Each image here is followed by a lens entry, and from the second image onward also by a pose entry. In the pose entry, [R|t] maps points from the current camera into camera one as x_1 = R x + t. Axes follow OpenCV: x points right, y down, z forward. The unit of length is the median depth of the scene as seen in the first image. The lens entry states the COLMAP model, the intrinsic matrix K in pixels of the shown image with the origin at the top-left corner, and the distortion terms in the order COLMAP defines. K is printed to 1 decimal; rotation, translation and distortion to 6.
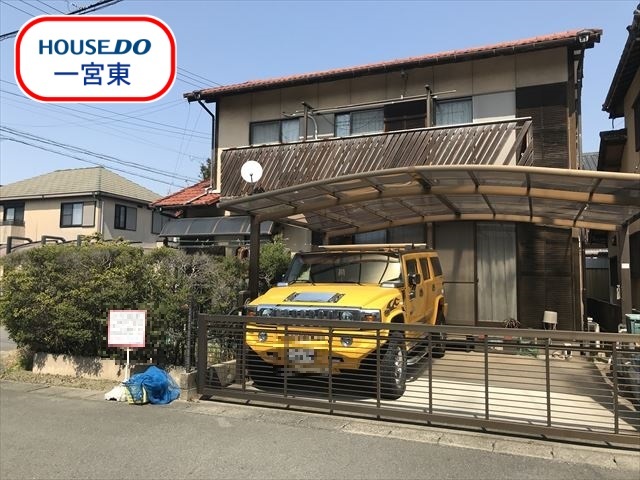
lens RADIAL K [[522.2, 0, 319.8], [0, 522.2, 241.7], [0, 0, 1]] dist [0.010437, -0.002009]
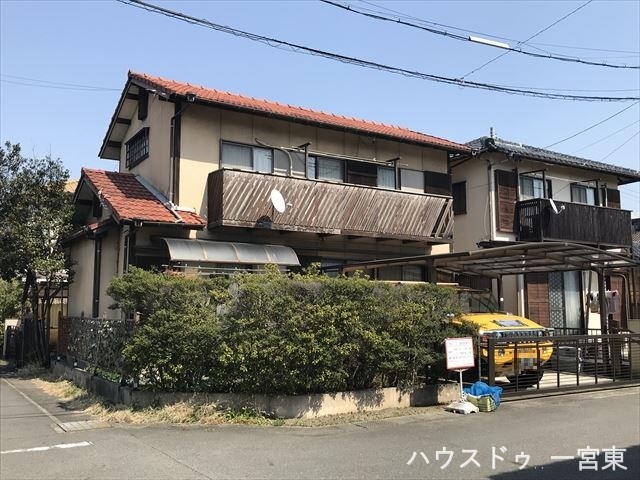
lens RADIAL K [[620.7, 0, 319.1], [0, 620.7, 237.5], [0, 0, 1]] dist [0.068642, 0.000000]
pose [[0.558904, 0.084059, 0.824961, -1.527121], [-0.051050, 0.996450, -0.066948, 0.012173], [-0.827659, -0.004697, 0.561211, 0.404417]]
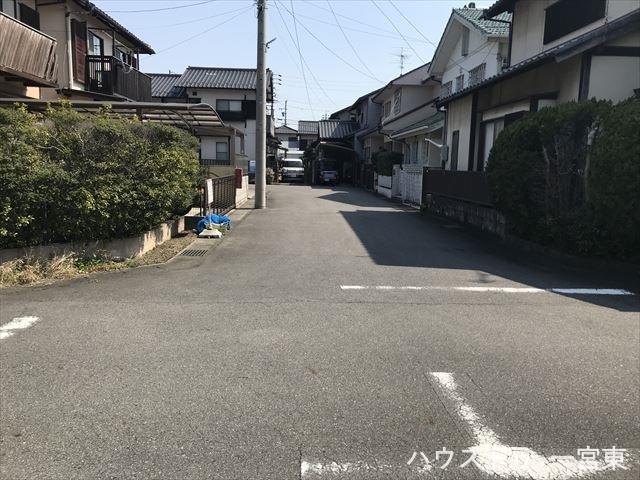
lens RADIAL K [[522.2, 0, 319.8], [0, 522.2, 239.7], [0, 0, 1]] dist [0.010437, -0.002009]
pose [[-0.432657, -0.150887, 0.888843, -1.600059], [-0.089963, 0.988200, 0.123963, 0.078272], [-0.897059, -0.026329, -0.441126, 1.199238]]
